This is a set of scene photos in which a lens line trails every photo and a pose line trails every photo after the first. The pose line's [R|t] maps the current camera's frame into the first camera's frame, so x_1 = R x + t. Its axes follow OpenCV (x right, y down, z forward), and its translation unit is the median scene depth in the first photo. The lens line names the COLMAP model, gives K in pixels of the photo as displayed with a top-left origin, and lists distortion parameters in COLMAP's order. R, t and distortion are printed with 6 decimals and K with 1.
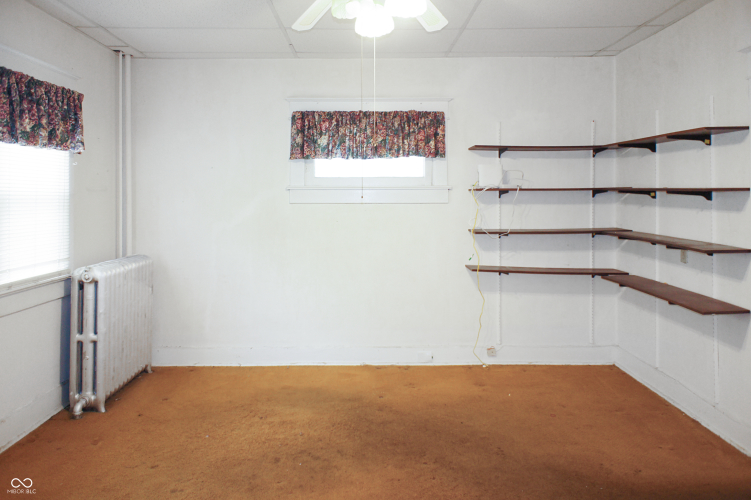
lens RADIAL K [[512.3, 0, 375.4], [0, 512.3, 266.0], [0, 0, 1]] dist [0.051520, -0.002187]
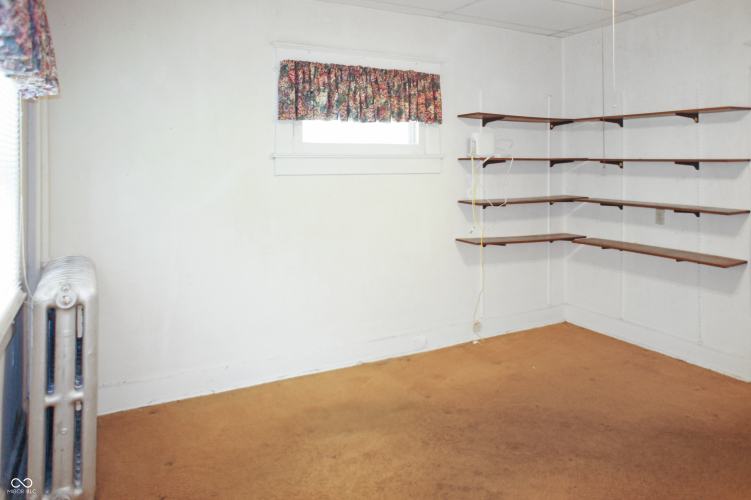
lens RADIAL K [[518.6, 0, 376.0], [0, 518.6, 230.0], [0, 0, 1]] dist [-0.004293, 0.002466]
pose [[0.888408, -0.058134, 0.455359, -0.410149], [0.064976, 0.997887, 0.000628, -0.029767], [-0.454433, 0.029029, 0.890308, 0.232540]]
